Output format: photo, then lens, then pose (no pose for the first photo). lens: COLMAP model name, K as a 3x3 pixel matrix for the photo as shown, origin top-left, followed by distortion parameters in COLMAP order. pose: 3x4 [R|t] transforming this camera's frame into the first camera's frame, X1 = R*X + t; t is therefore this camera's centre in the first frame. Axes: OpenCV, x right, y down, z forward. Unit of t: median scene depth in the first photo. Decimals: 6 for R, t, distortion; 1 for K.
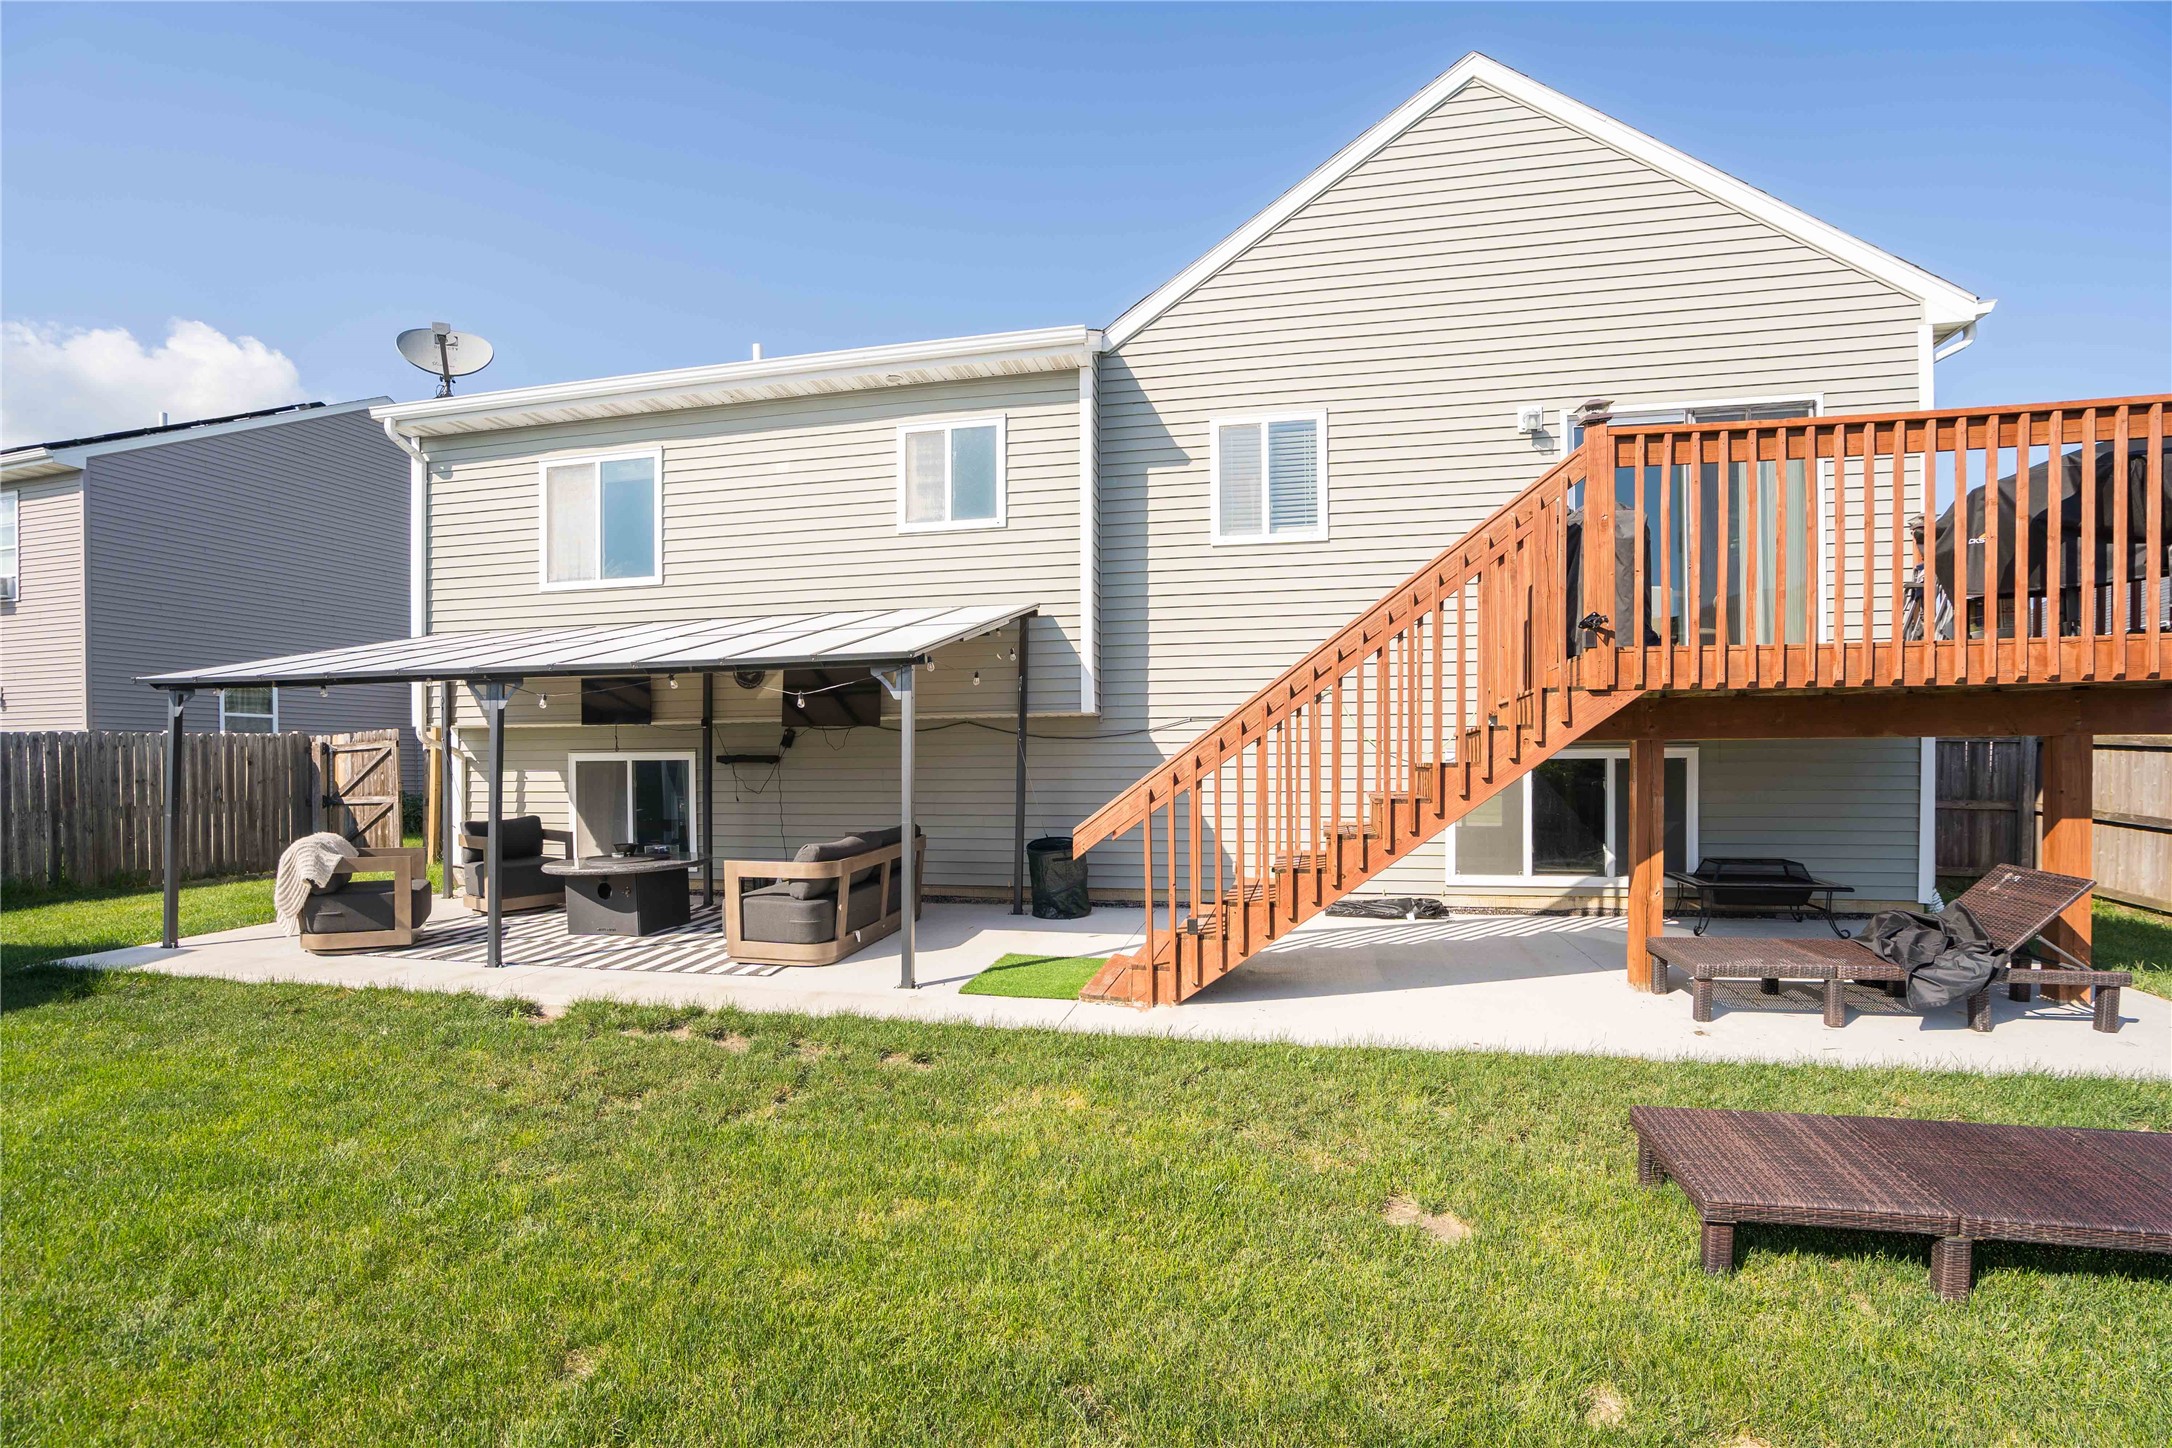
lens RADIAL K [[1023.0, 0, 1082.9], [0, 1023.0, 780.9], [0, 0, 1]] dist [-0.062253, 0.025521]
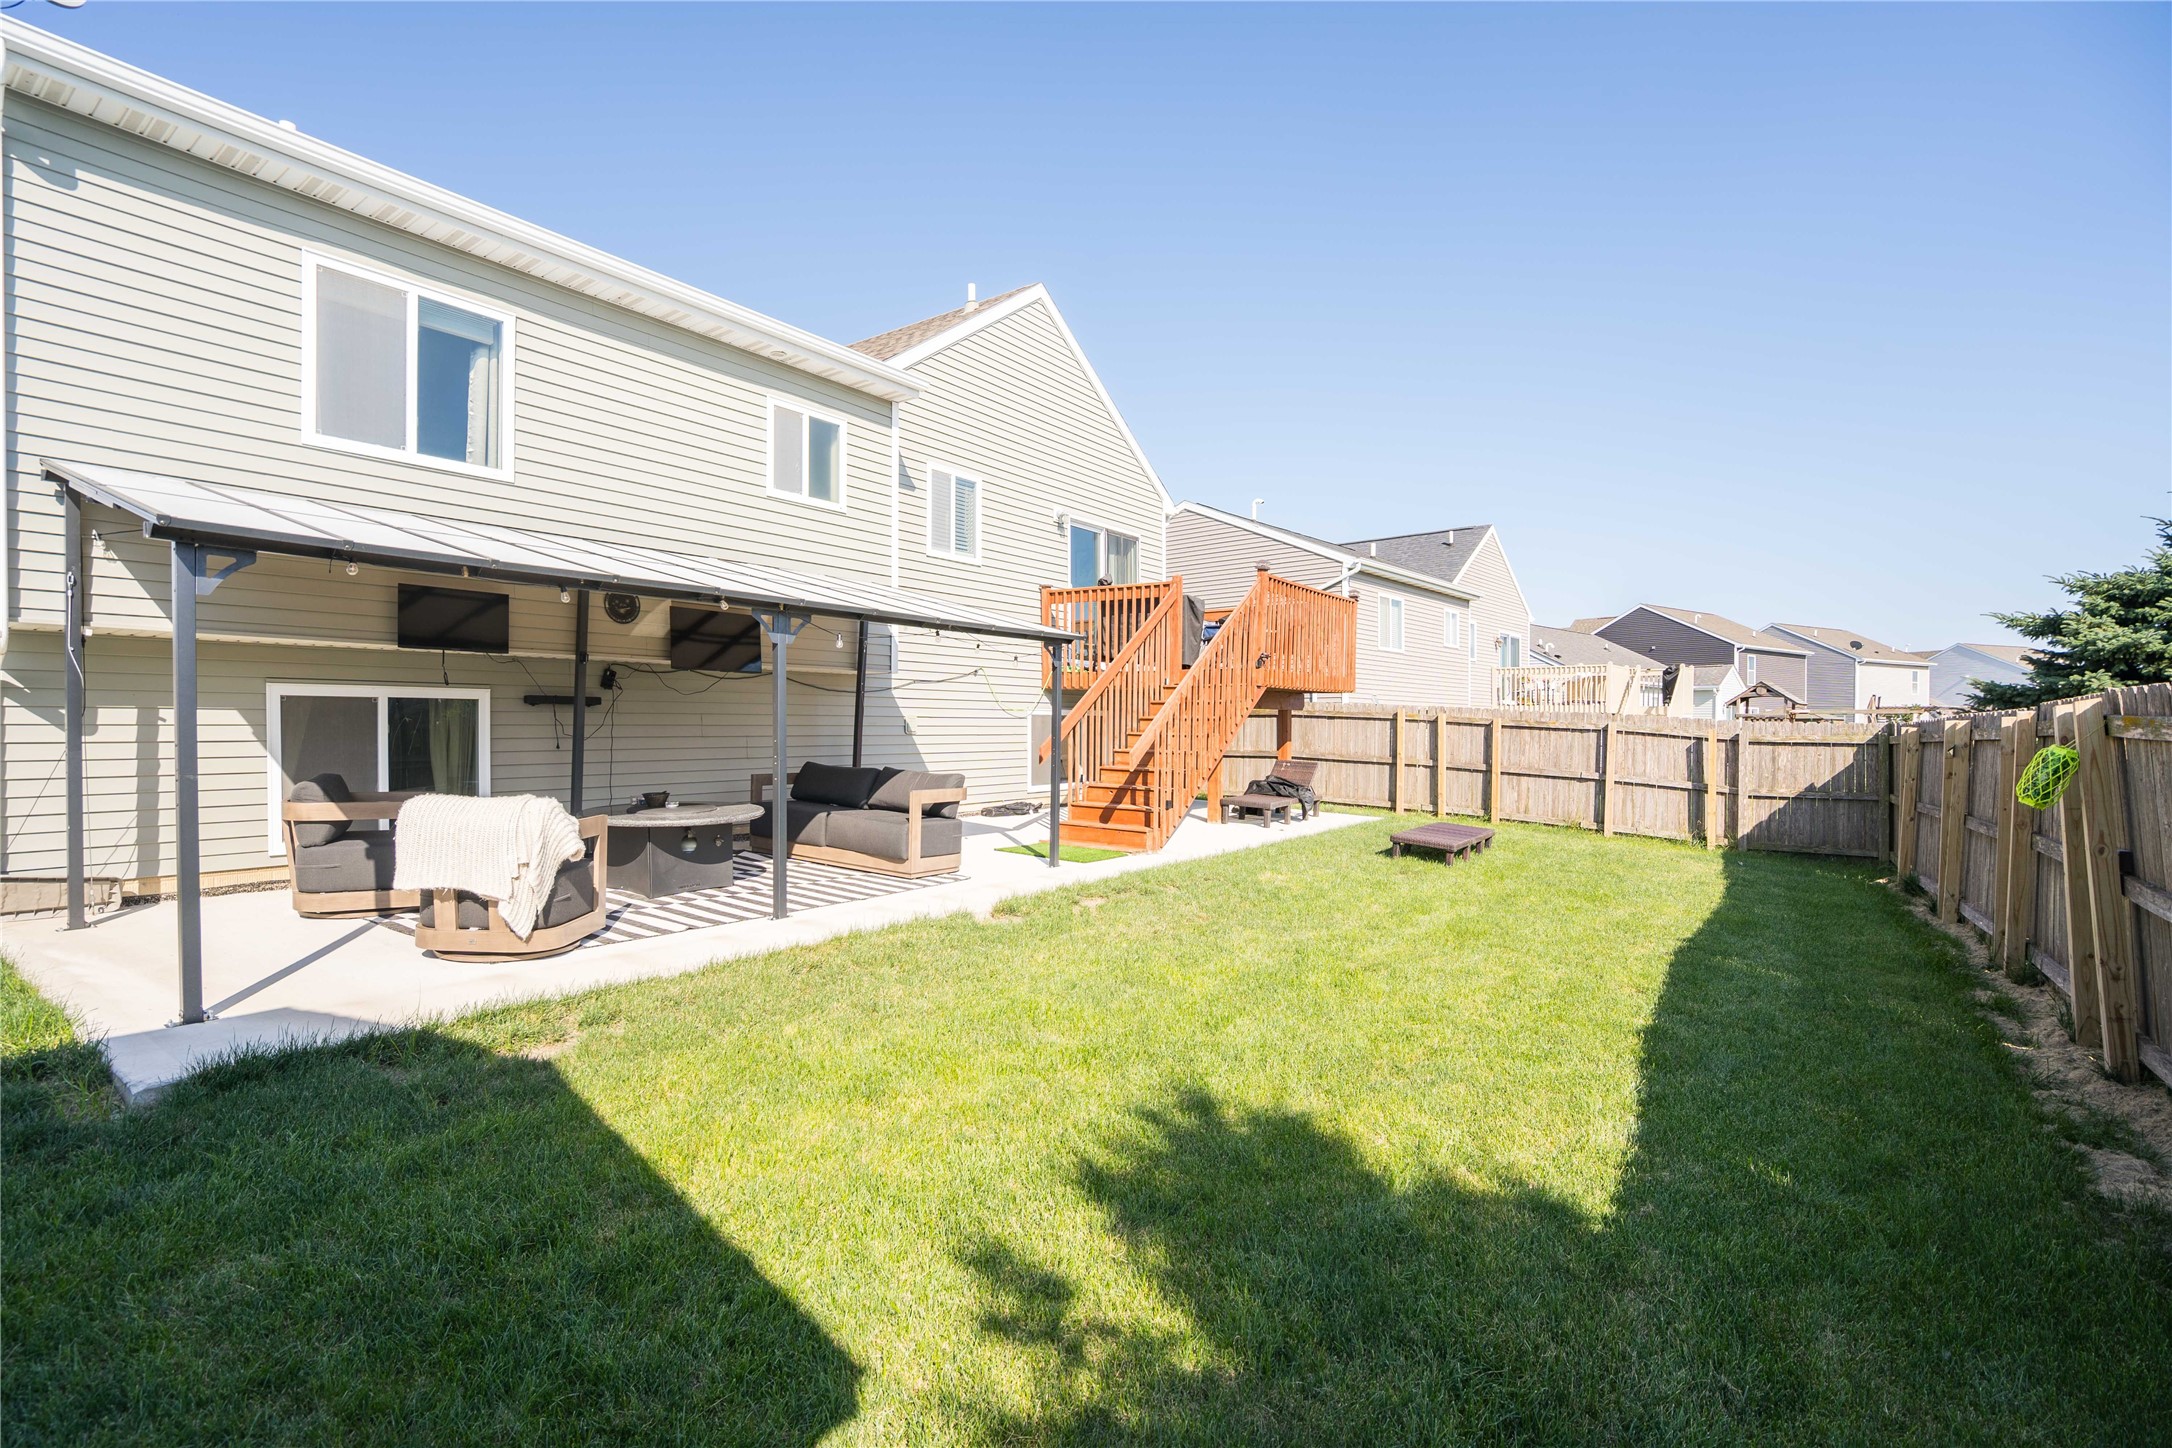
lens RADIAL K [[1026.0, 0, 1086.0], [0, 1026.0, 724.0], [0, 0, 1]] dist [-0.002392, 0.000078]
pose [[0.381803, 0.007181, 0.924216, -1.067336], [0.008617, 0.999899, -0.011329, 0.013510], [-0.924203, 0.012289, 0.381703, 0.280128]]
